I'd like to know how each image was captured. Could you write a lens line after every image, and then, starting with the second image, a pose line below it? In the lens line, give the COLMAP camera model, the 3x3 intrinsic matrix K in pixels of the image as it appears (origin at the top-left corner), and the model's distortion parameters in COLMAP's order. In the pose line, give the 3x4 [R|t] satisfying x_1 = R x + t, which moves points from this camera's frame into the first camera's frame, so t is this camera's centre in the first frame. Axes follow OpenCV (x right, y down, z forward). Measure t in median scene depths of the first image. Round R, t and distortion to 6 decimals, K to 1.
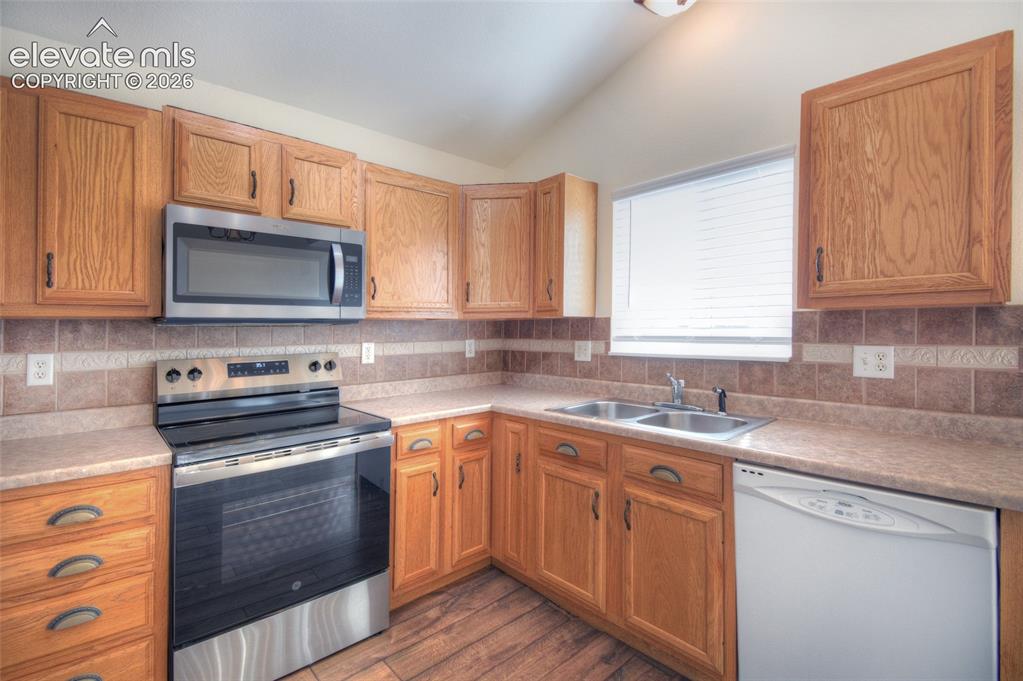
lens RADIAL K [[453.7, 0, 511.6], [0, 453.7, 332.6], [0, 0, 1]] dist [0.013803, -0.000853]
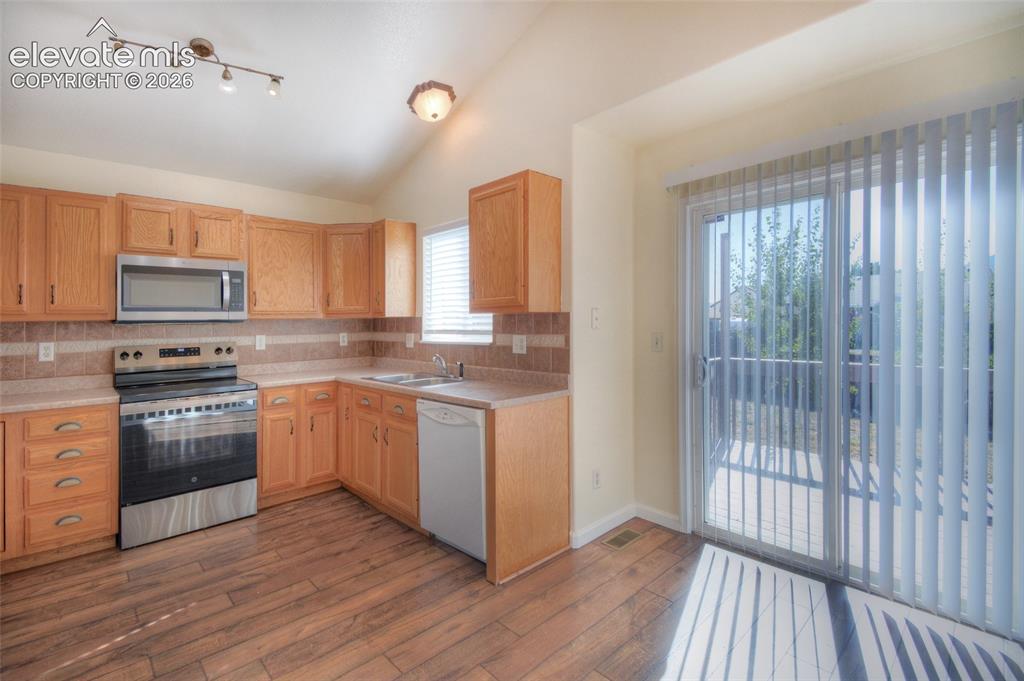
lens RADIAL K [[462.6, 0, 474.1], [0, 462.6, 326.7], [0, 0, 1]] dist [0.000026, 0.000114]
pose [[0.999547, -0.005697, -0.029539, 0.493110], [0.005738, 0.999983, 0.001299, -0.003589], [0.029531, -0.001468, 0.999563, -0.540427]]
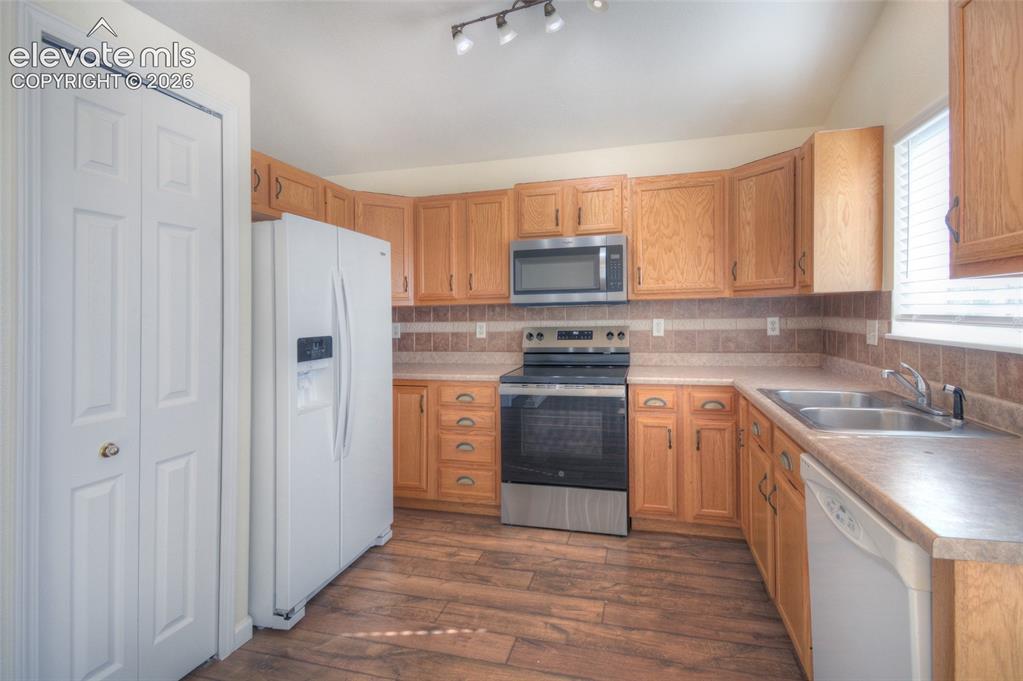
lens RADIAL K [[458.0, 0, 510.6], [0, 458.0, 305.2], [0, 0, 1]] dist [-0.001313, -0.000186]
pose [[0.551987, -0.012208, -0.833763, 0.598284], [0.006561, 0.999925, -0.010297, -0.005297], [0.833827, 0.000214, 0.552026, -0.005658]]
